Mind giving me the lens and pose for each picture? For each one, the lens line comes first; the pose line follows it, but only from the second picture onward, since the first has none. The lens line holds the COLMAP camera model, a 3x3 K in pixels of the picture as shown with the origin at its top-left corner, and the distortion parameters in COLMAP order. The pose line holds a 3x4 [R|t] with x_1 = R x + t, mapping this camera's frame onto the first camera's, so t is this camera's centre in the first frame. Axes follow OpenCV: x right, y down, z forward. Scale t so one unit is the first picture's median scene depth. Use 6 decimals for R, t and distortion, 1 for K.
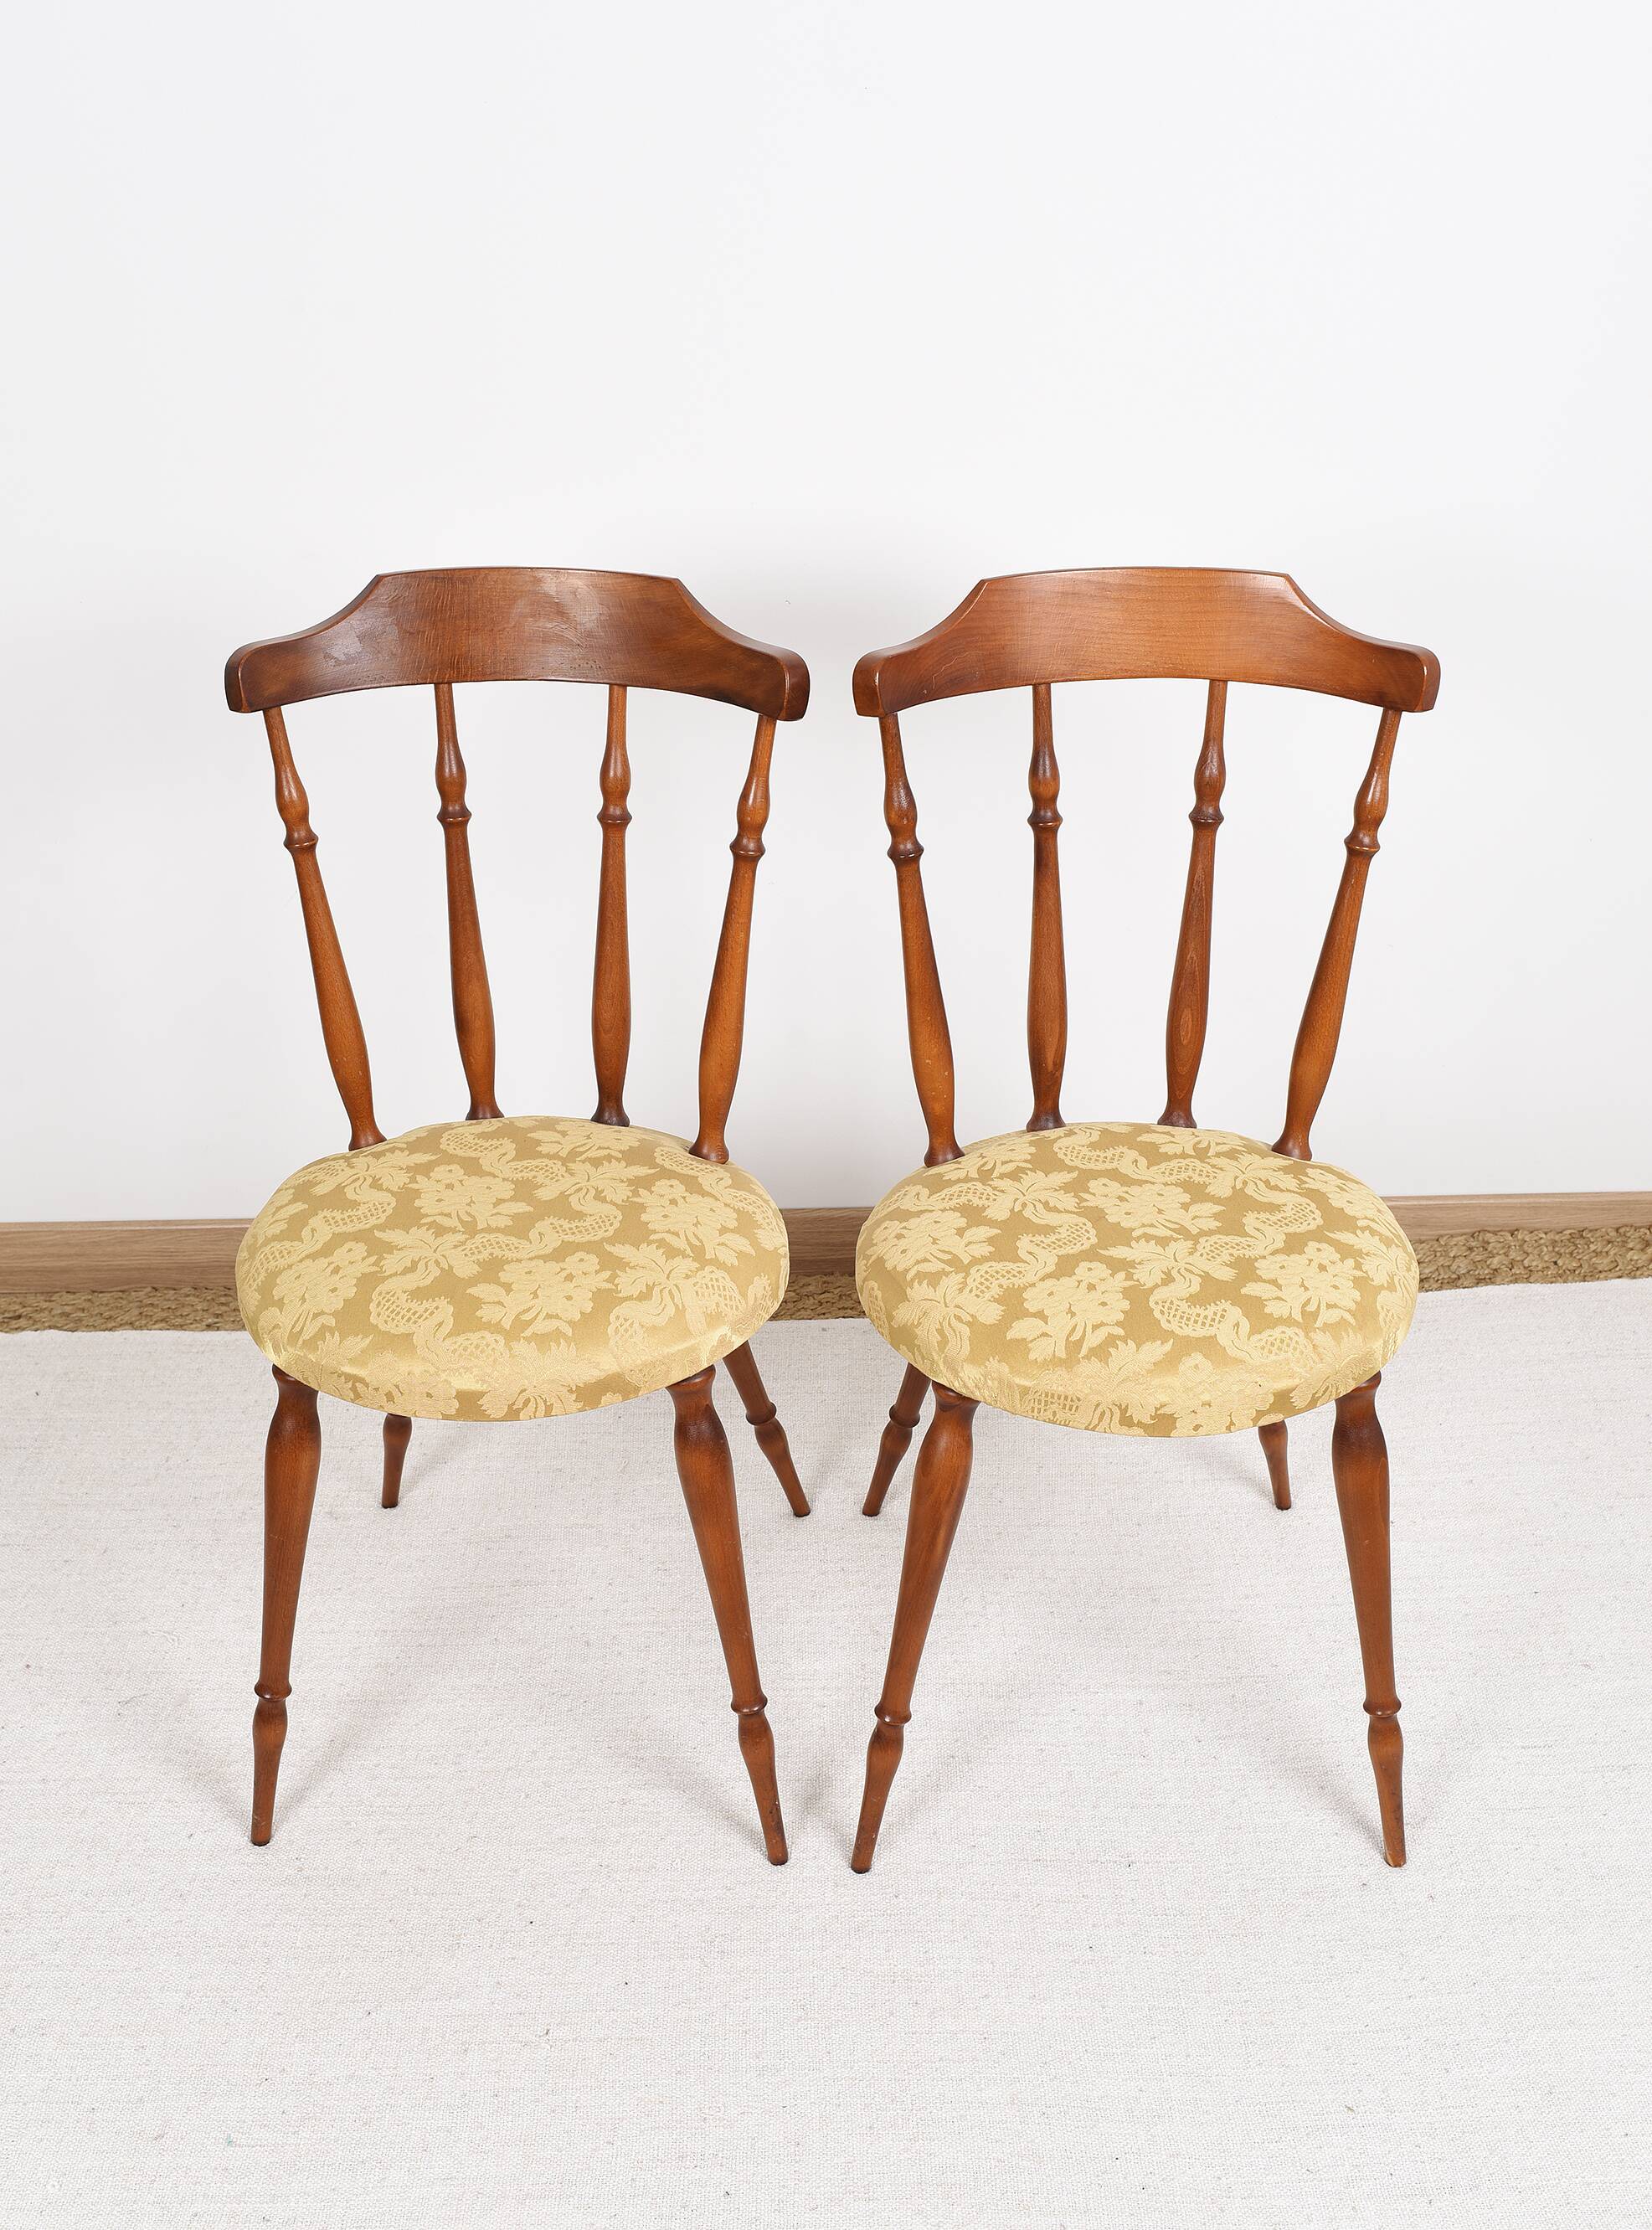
lens RADIAL K [[2369.6, 0, 819.8], [0, 2369.6, 1062.2], [0, 0, 1]] dist [-0.067303, 0.000000]
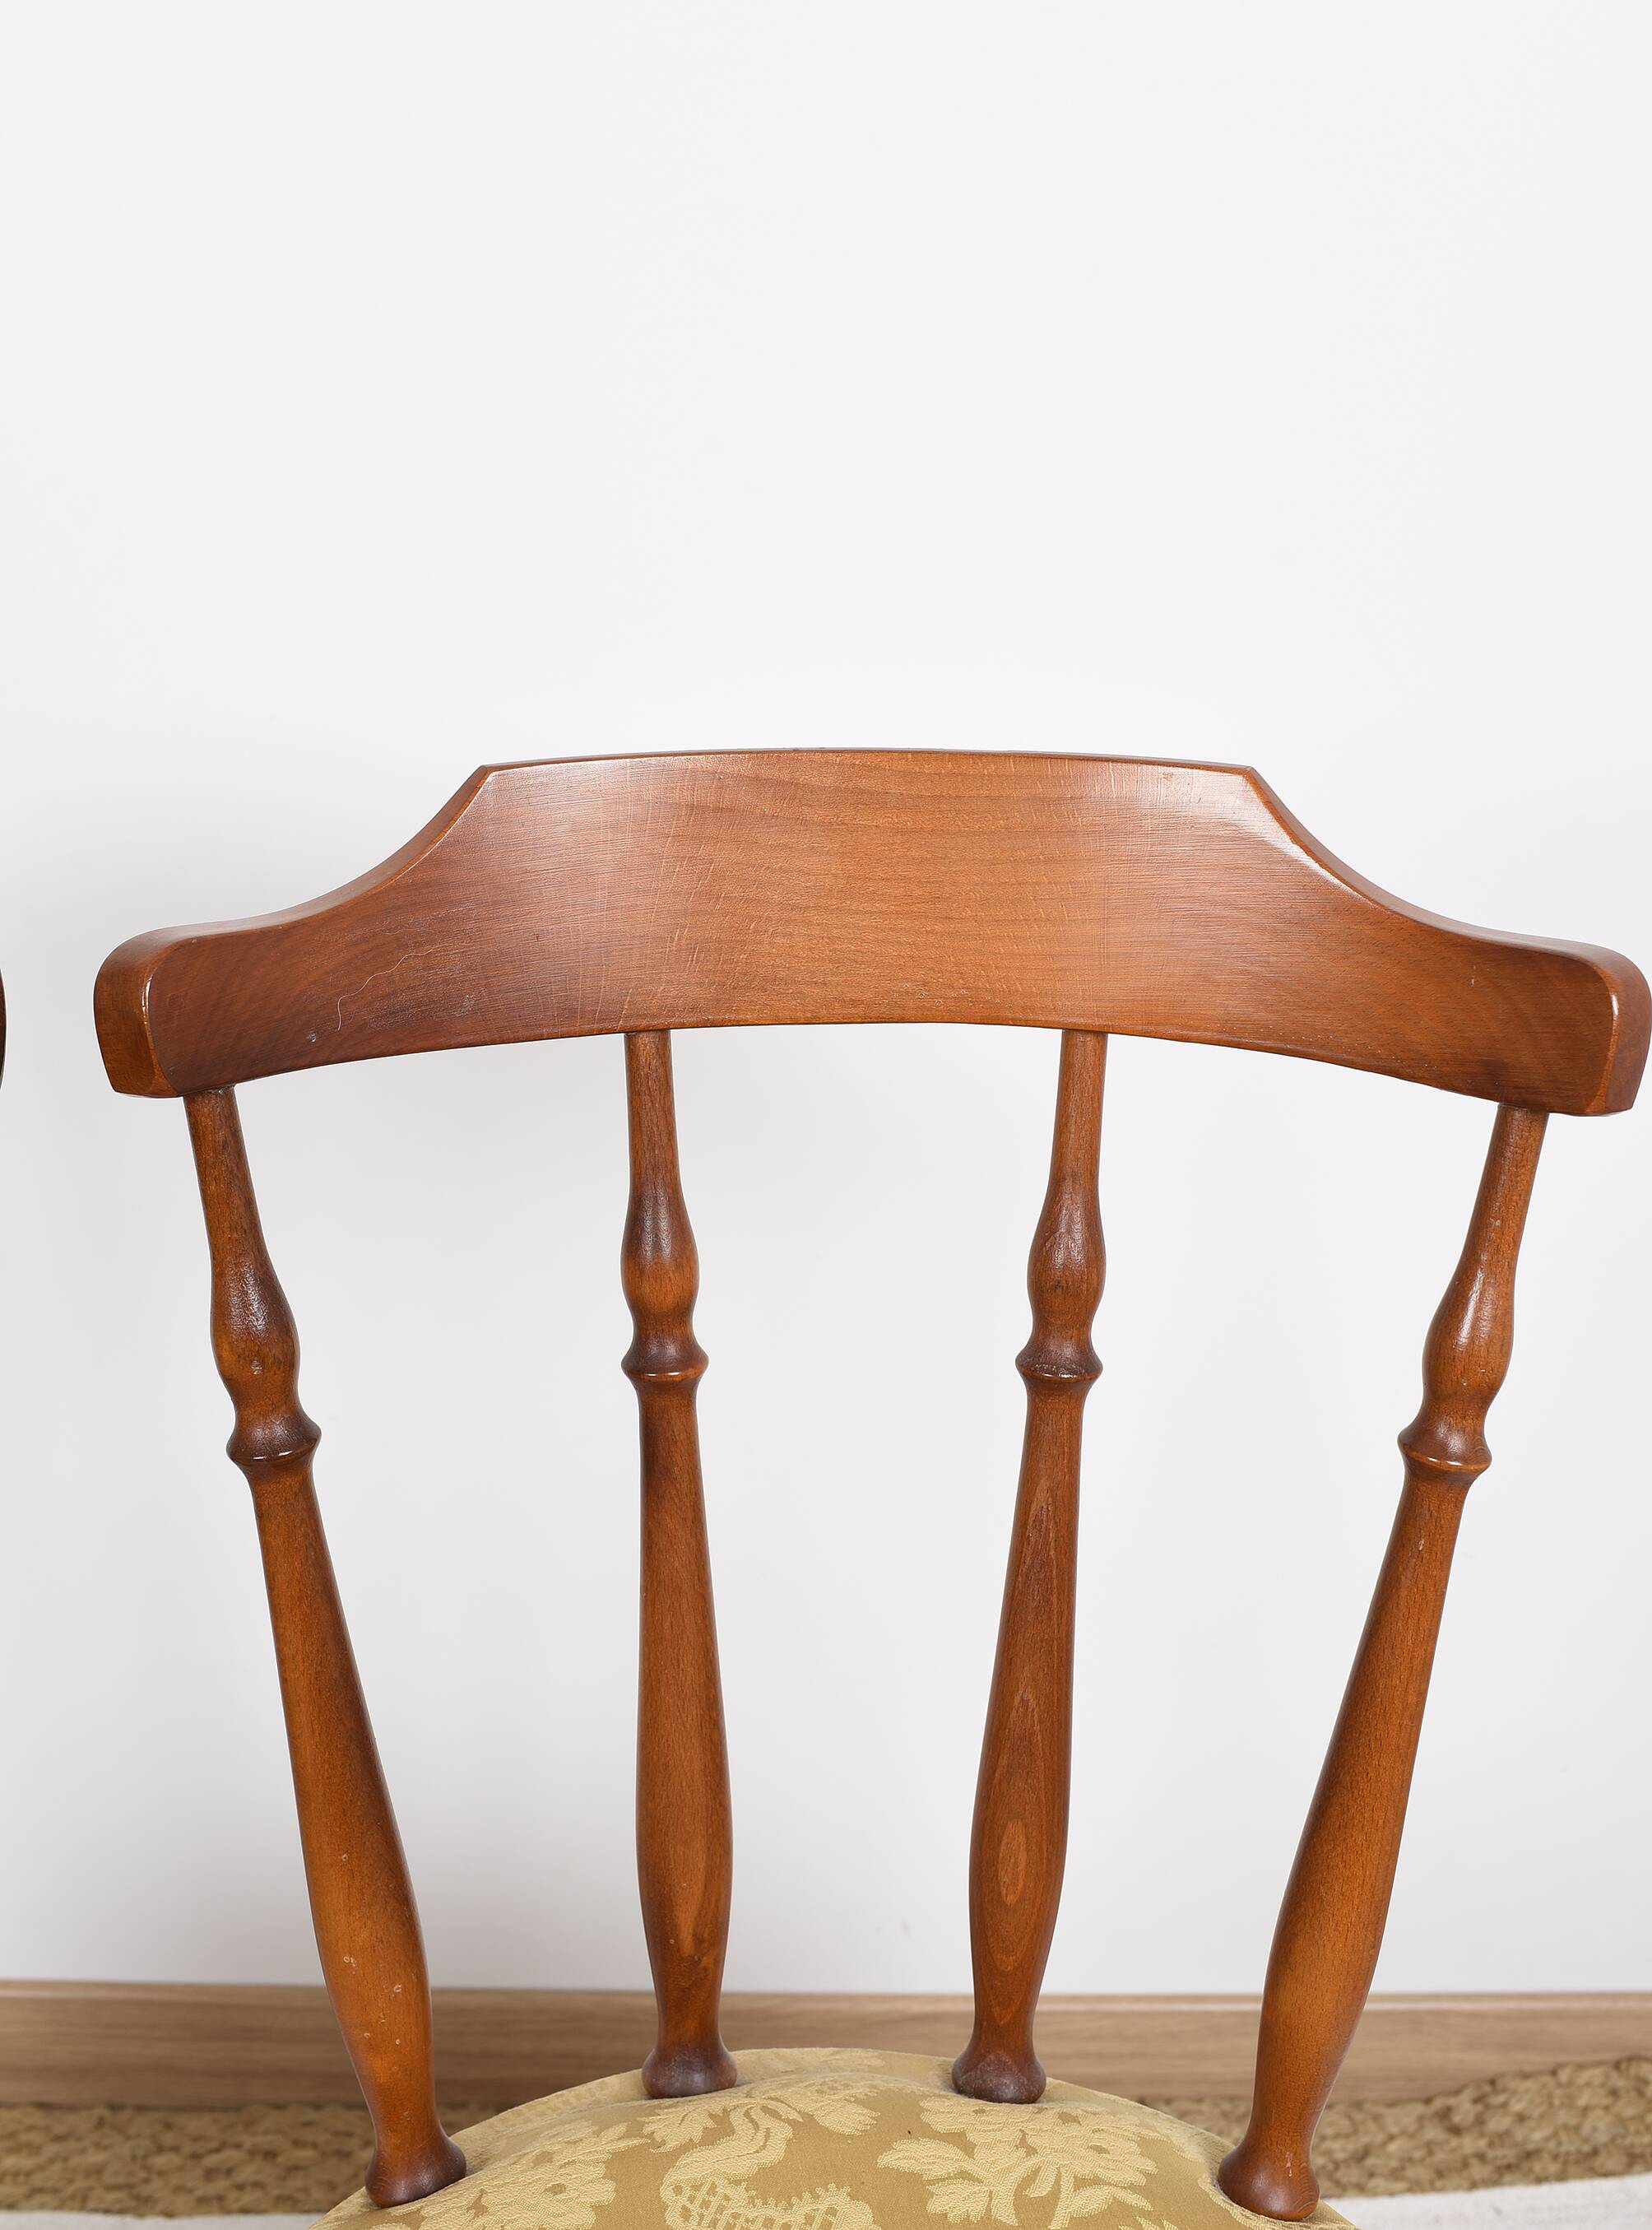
lens RADIAL K [[2369.5, 0, 825.9], [0, 2369.5, 1088.5], [0, 0, 1]] dist [-0.067303, 0.000000]
pose [[0.999693, 0.023127, -0.008891, 0.128013], [-0.024284, 0.985777, -0.166295, -0.083040], [0.004918, 0.166460, 0.986036, 0.598296]]
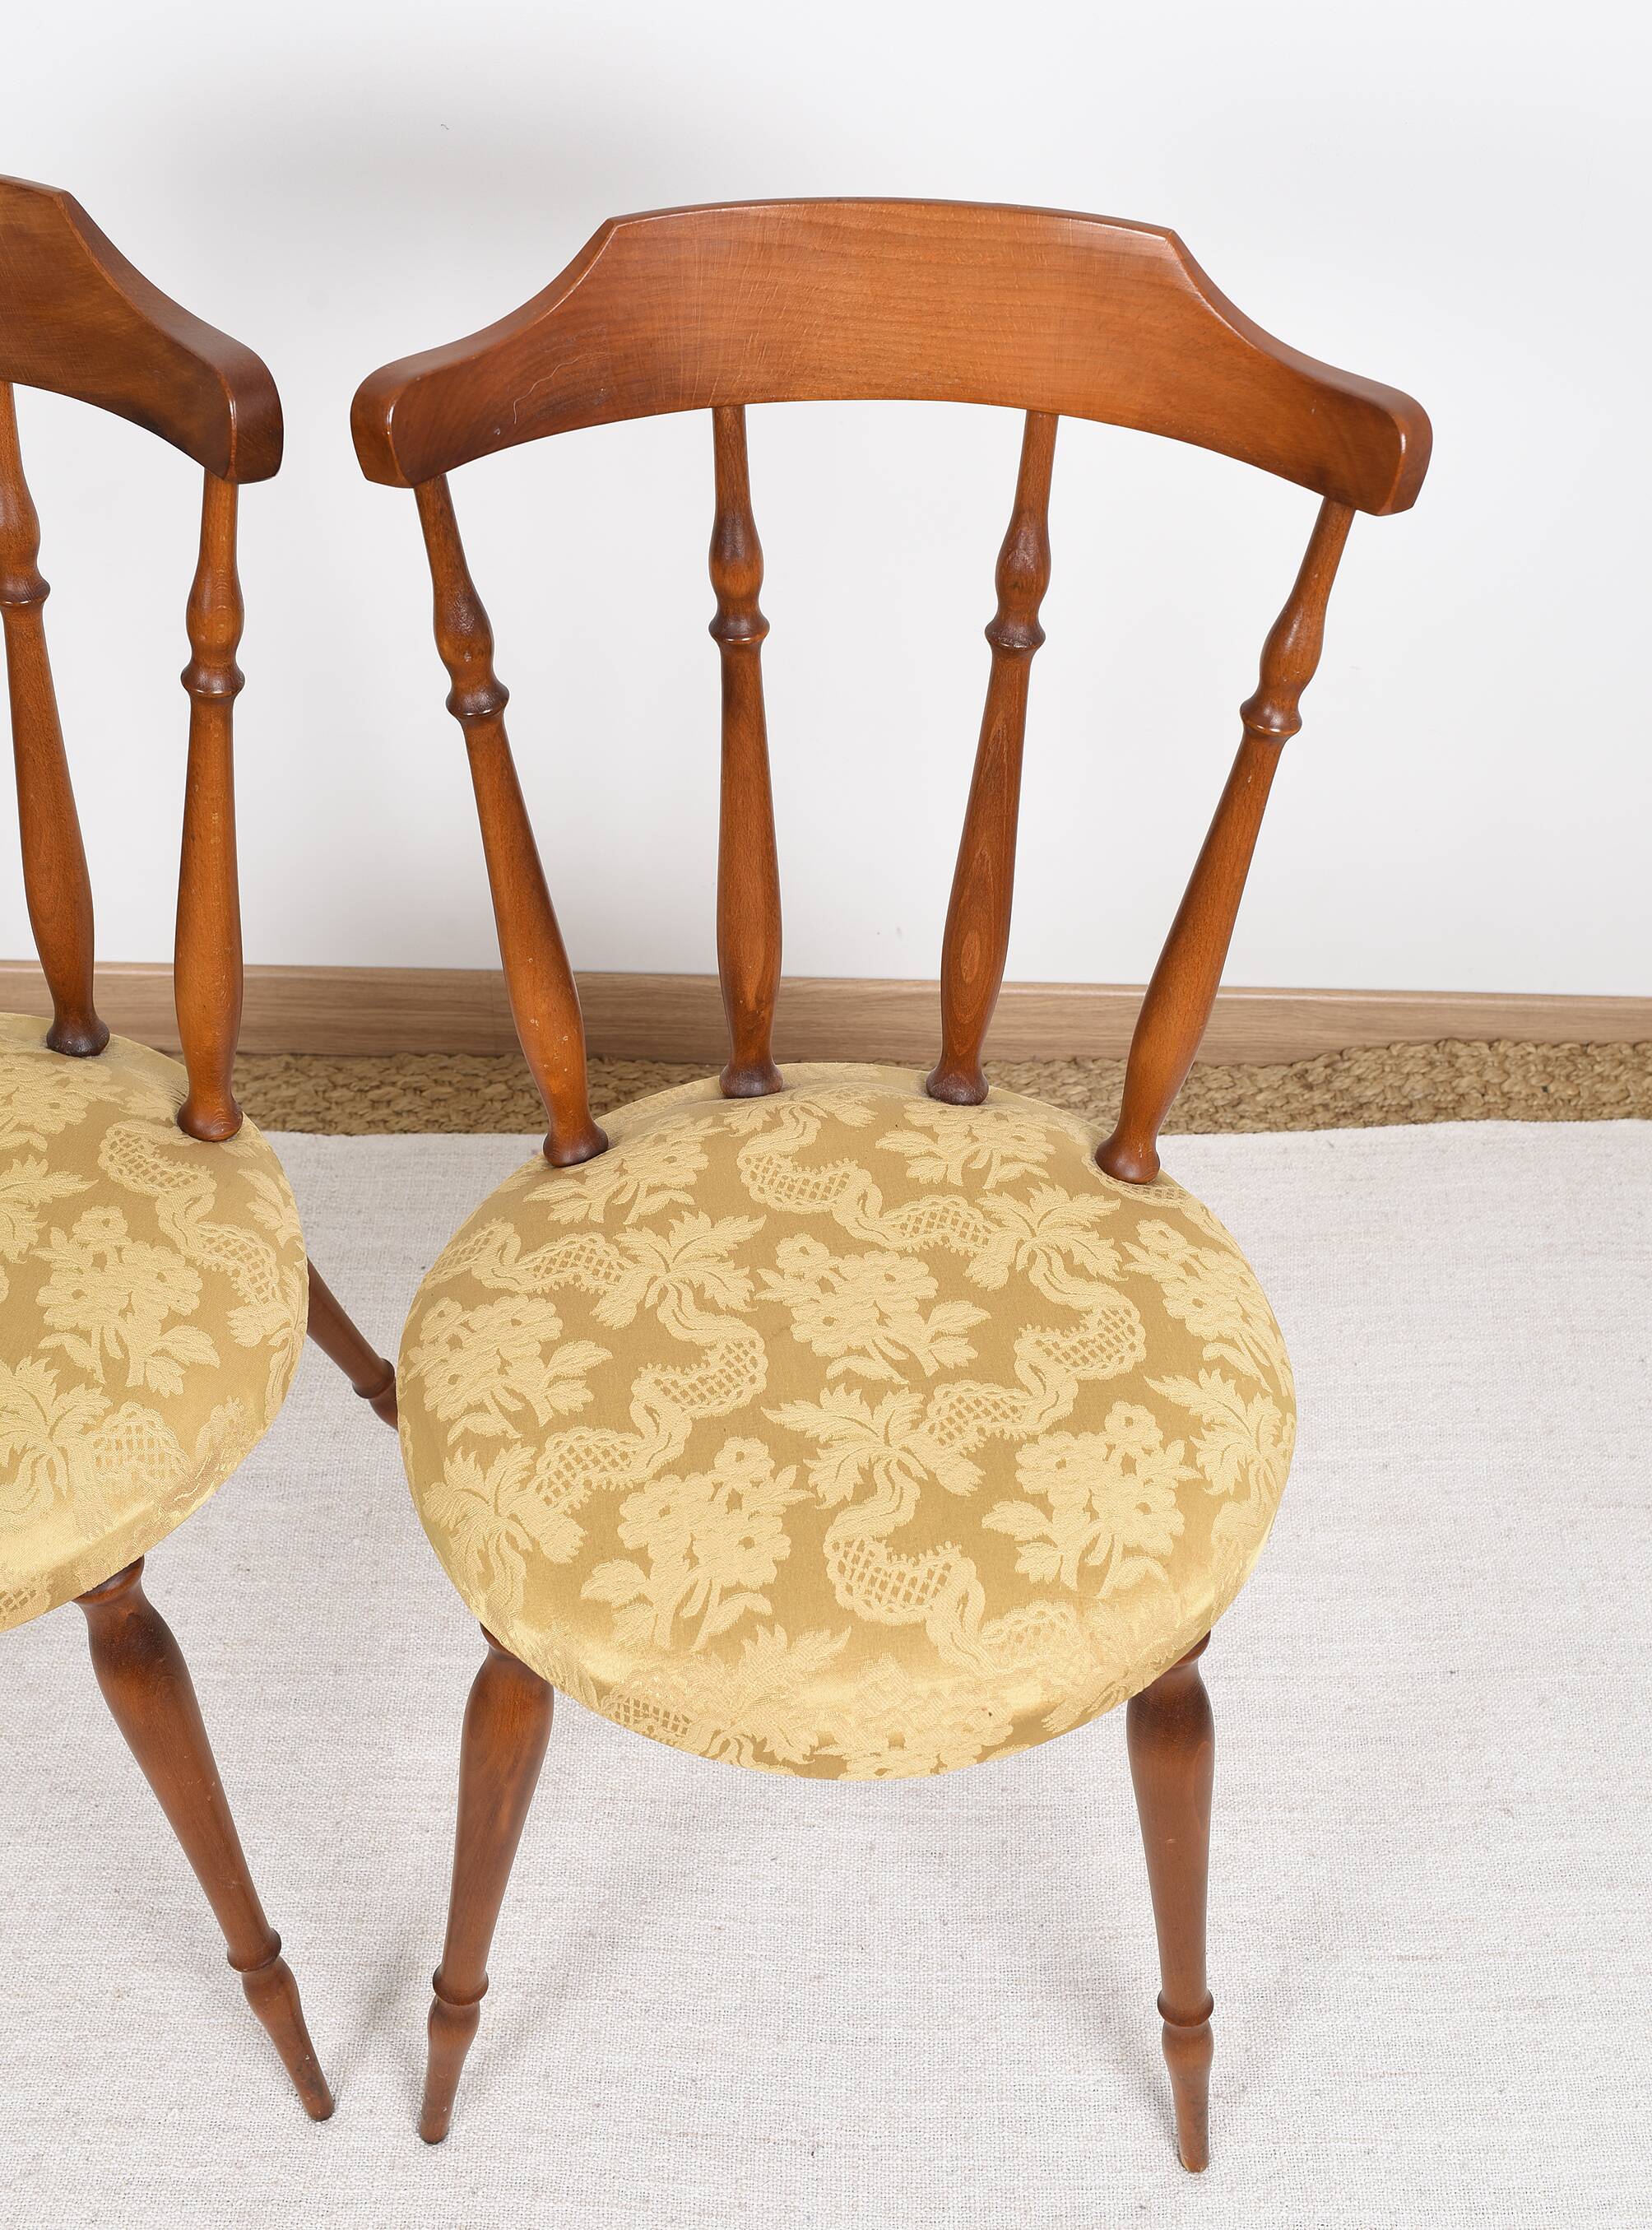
lens RADIAL K [[2369.5, 0, 840.7], [0, 2369.5, 1037.5], [0, 0, 1]] dist [-0.067303, 0.000000]
pose [[0.999169, 0.039660, 0.009437, 0.121001], [-0.040744, 0.963720, 0.263786, -0.163330], [0.001367, -0.263952, 0.964535, 0.417513]]
